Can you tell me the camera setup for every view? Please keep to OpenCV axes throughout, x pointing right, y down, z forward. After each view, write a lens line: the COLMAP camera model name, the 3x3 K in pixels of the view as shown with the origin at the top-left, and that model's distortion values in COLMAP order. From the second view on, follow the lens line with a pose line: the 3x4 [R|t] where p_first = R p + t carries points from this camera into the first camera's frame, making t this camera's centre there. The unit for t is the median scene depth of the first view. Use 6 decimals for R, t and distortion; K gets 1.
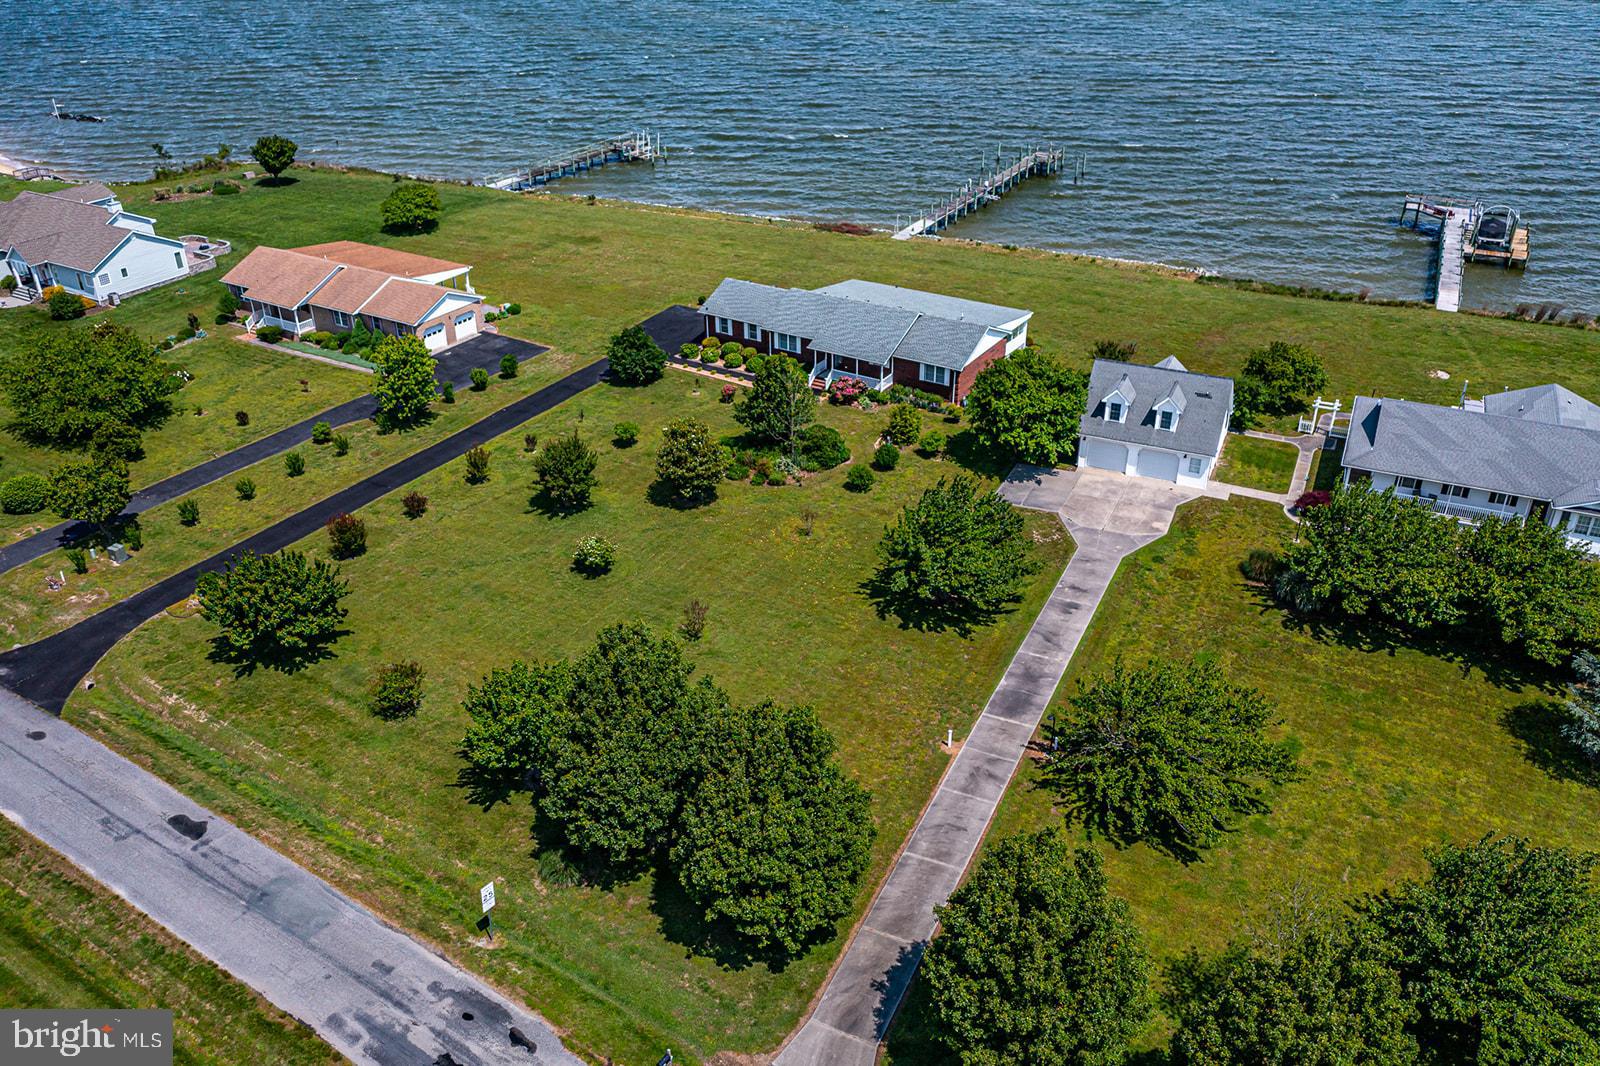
lens RADIAL K [[1272.1, 0, 800.9], [0, 1272.1, 538.2], [0, 0, 1]] dist [-0.019091, 0.011081]
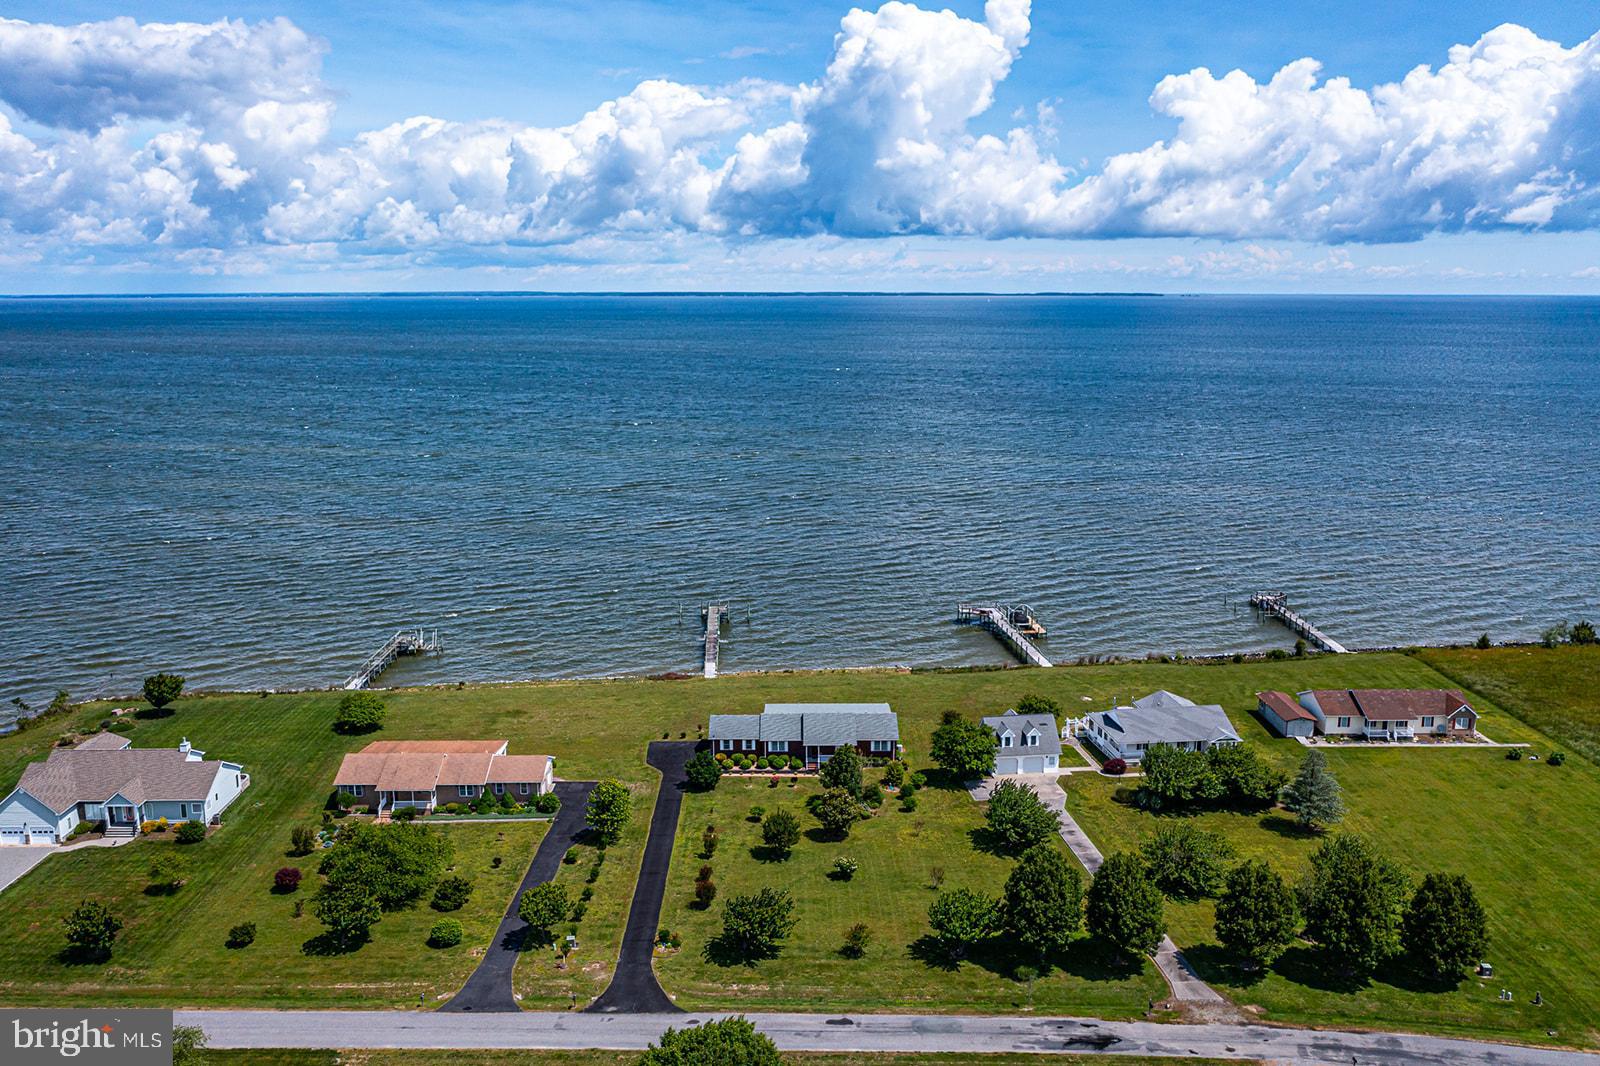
lens RADIAL K [[1306.3, 0, 797.0], [0, 1306.3, 530.8], [0, 0, 1]] dist [-0.018759, 0.017326]
pose [[0.842676, -0.091483, 0.530593, -1.009617], [0.257818, 0.933697, -0.248476, 0.008804], [-0.472682, 0.346180, 0.810390, -0.524219]]
